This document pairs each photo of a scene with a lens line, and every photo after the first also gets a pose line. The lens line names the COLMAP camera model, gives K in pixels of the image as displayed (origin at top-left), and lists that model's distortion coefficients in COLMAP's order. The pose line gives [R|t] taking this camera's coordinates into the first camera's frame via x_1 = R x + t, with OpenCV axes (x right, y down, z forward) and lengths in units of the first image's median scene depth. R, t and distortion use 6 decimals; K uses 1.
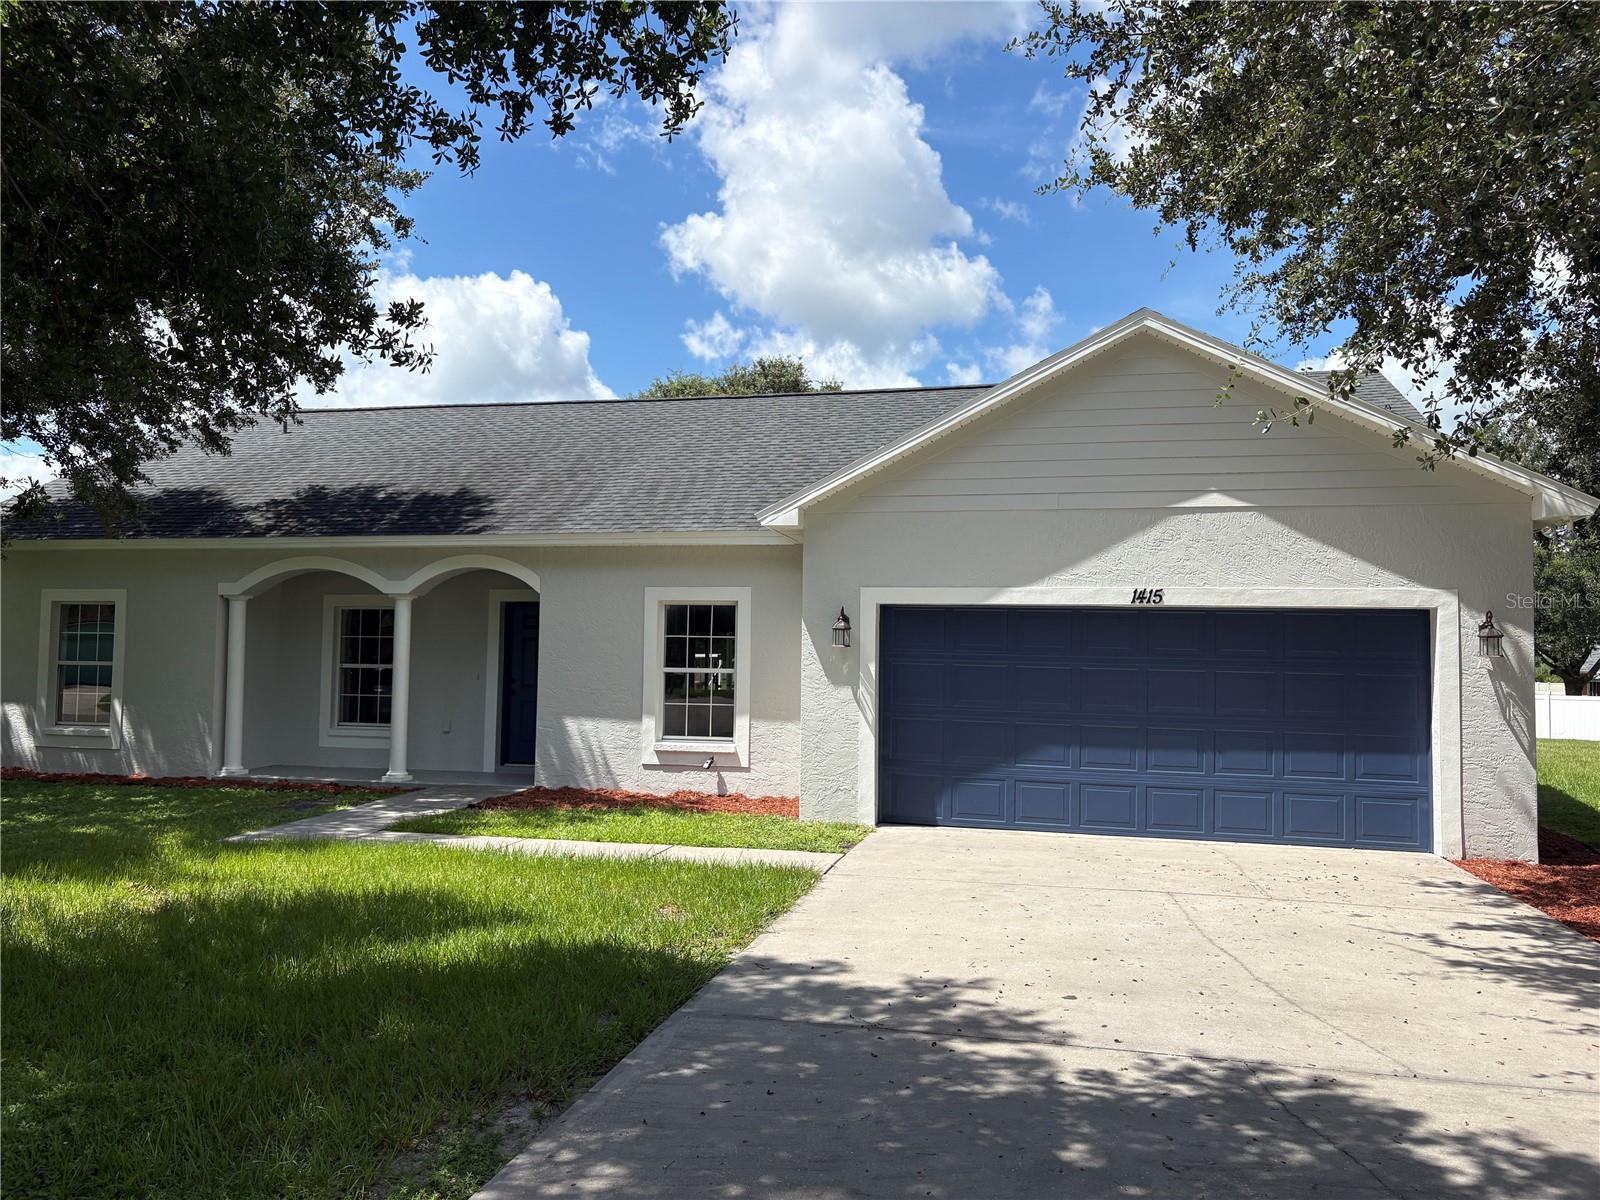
lens RADIAL K [[1204.9, 0, 800.0], [0, 1204.9, 600.0], [0, 0, 1]] dist [0.010250, 0.006295]
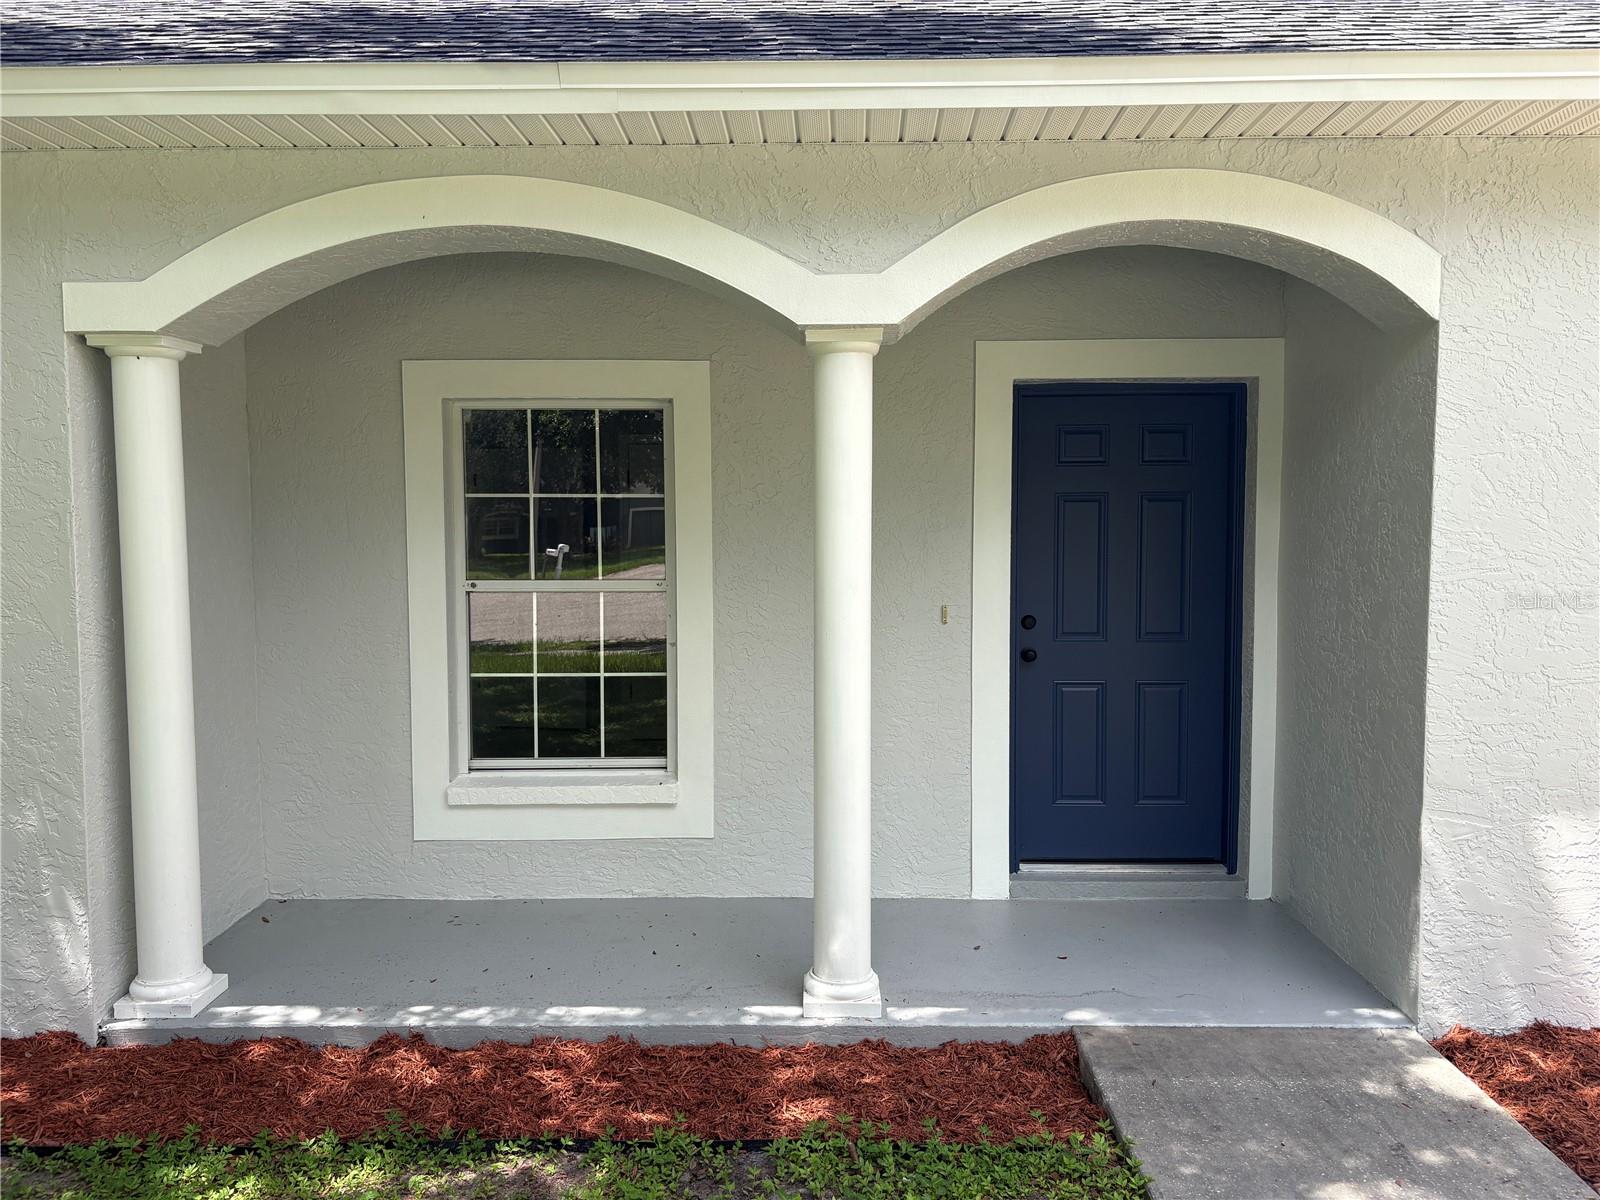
lens RADIAL K [[1204.9, 0, 800.0], [0, 1204.9, 600.0], [0, 0, 1]] dist [0.010250, 0.006295]
pose [[0.979669, -0.030645, 0.198266, -0.380253], [0.006385, 0.992527, 0.121862, 0.020900], [-0.200519, -0.118119, 0.972543, 0.712104]]
